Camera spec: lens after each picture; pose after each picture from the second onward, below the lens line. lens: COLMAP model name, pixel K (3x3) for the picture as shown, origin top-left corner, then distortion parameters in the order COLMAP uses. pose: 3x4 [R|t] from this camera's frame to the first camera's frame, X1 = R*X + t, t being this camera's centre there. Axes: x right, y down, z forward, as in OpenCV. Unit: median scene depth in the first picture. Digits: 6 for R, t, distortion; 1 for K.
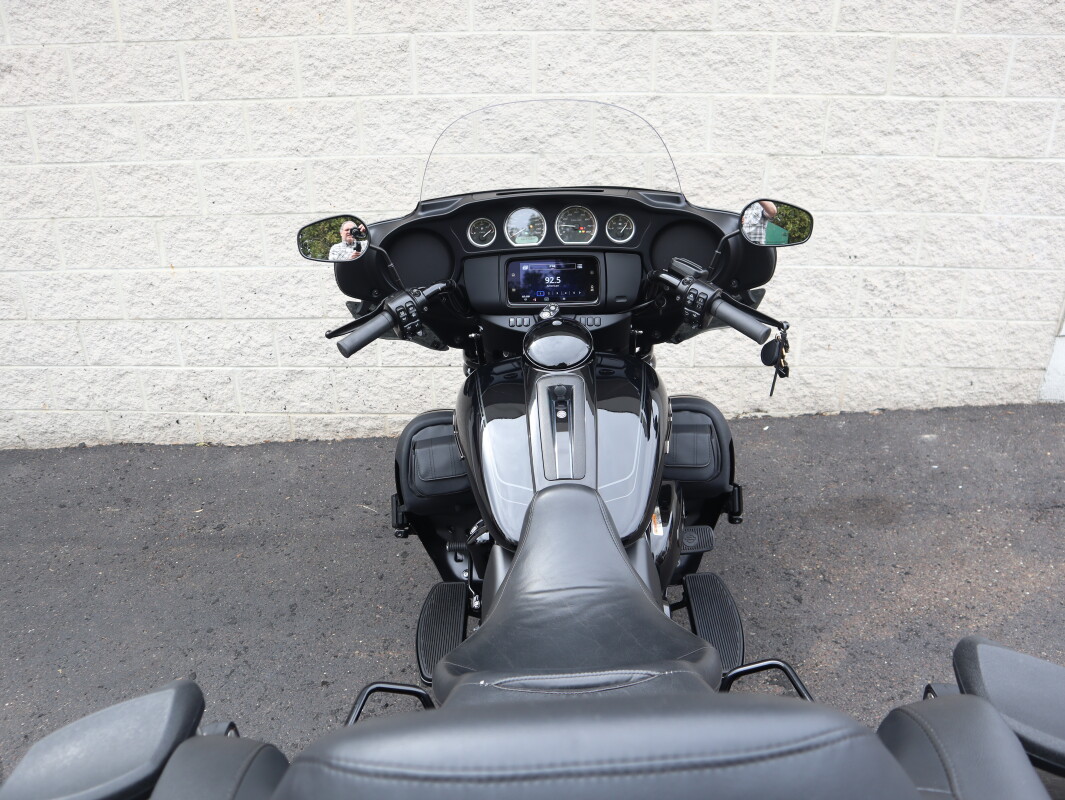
lens RADIAL K [[836.3, 0, 530.8], [0, 836.3, 398.6], [0, 0, 1]] dist [-0.119249, 0.078844]
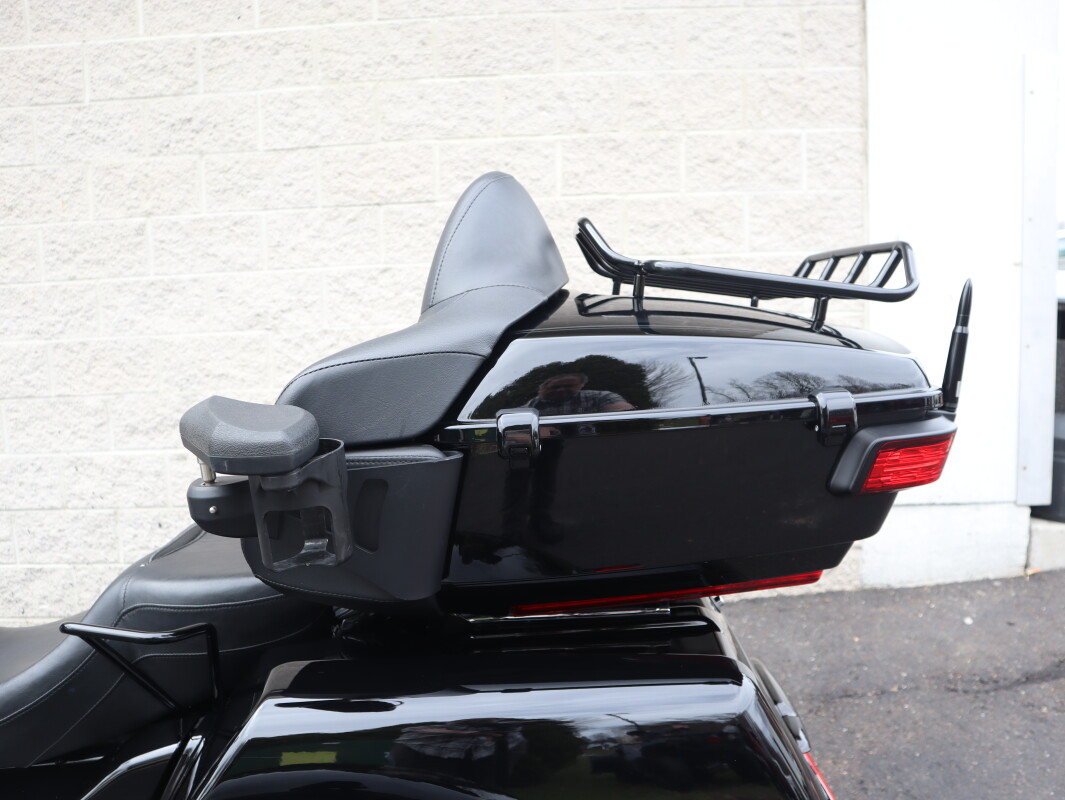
lens RADIAL K [[836.3, 0, 530.5], [0, 836.3, 402.0], [0, 0, 1]] dist [-0.119249, 0.078844]
pose [[0.999702, -0.022969, -0.008209, 0.322676], [0.019124, 0.946968, -0.320758, 0.102670], [0.015141, 0.320505, 0.947126, 0.113700]]
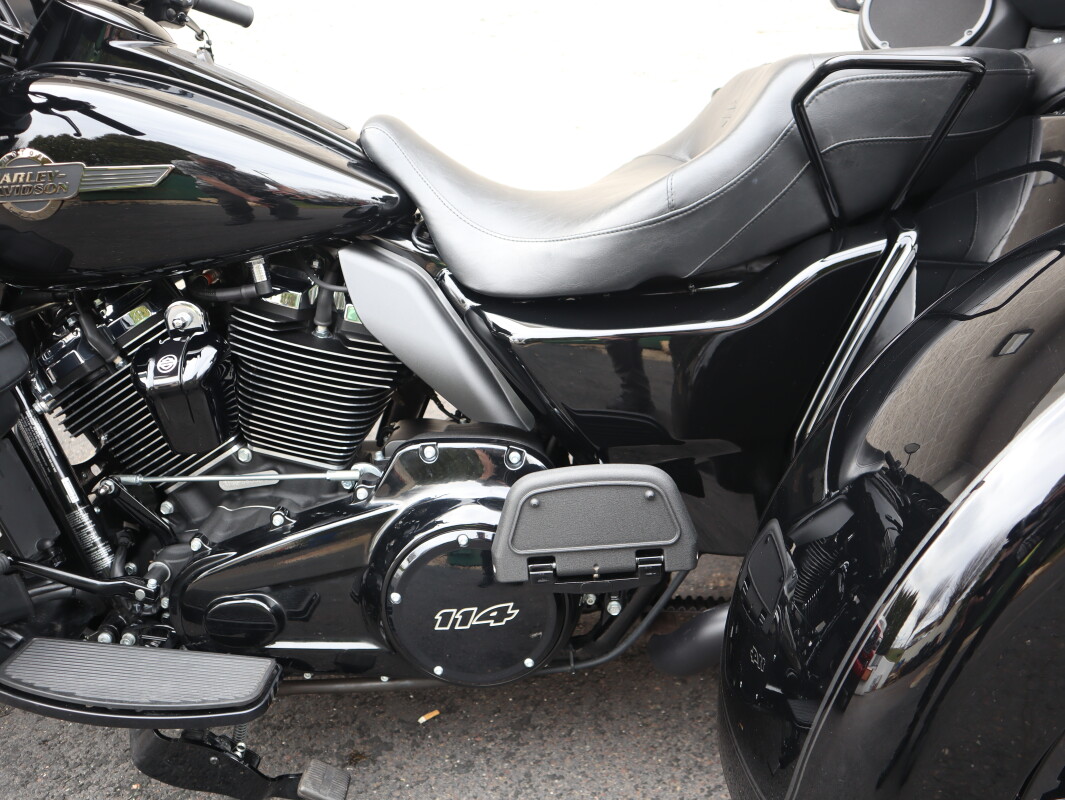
lens RADIAL K [[836.3, 0, 535.9], [0, 836.3, 401.3], [0, 0, 1]] dist [-0.119249, 0.078844]
pose [[0.999845, -0.014386, -0.010195, 0.054620], [0.012801, 0.989872, -0.141388, 0.222086], [0.012125, 0.141235, 0.989902, 0.182063]]
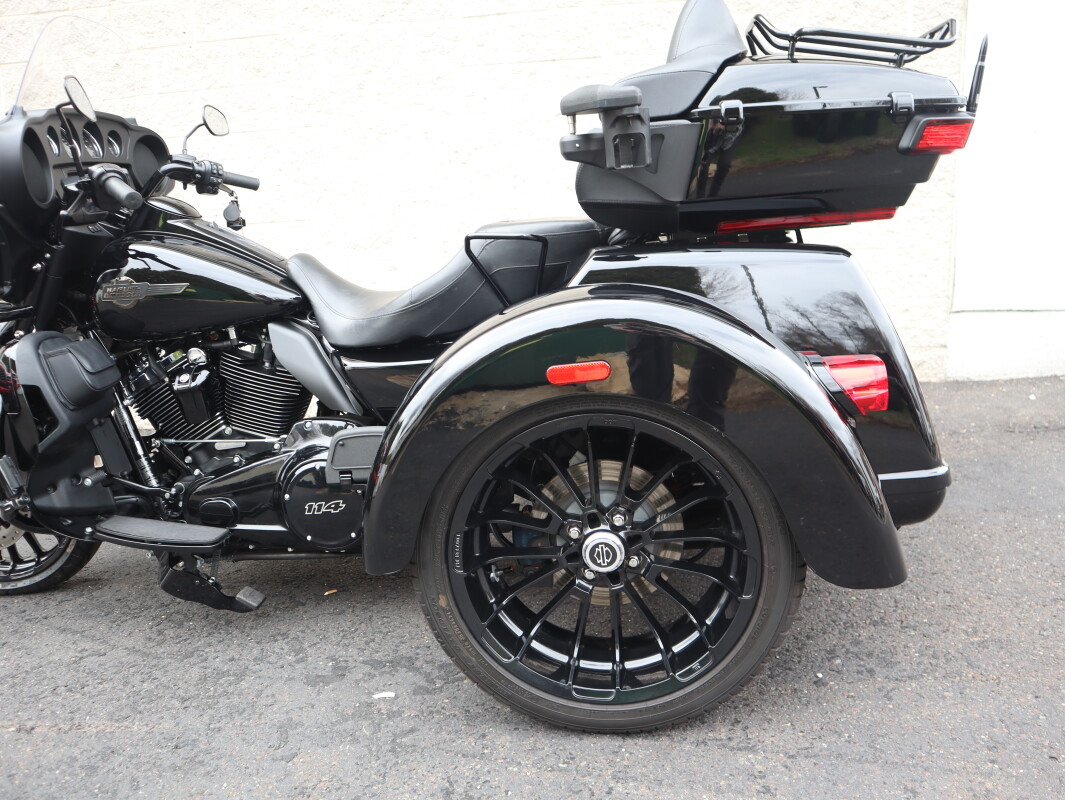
lens RADIAL K [[836.3, 0, 531.9], [0, 836.3, 399.3], [0, 0, 1]] dist [-0.119249, 0.078844]
pose [[0.992323, -0.001777, -0.123660, 0.256977], [-0.025617, 0.975258, -0.219582, 0.310976], [0.120991, 0.221064, 0.967725, -0.092745]]
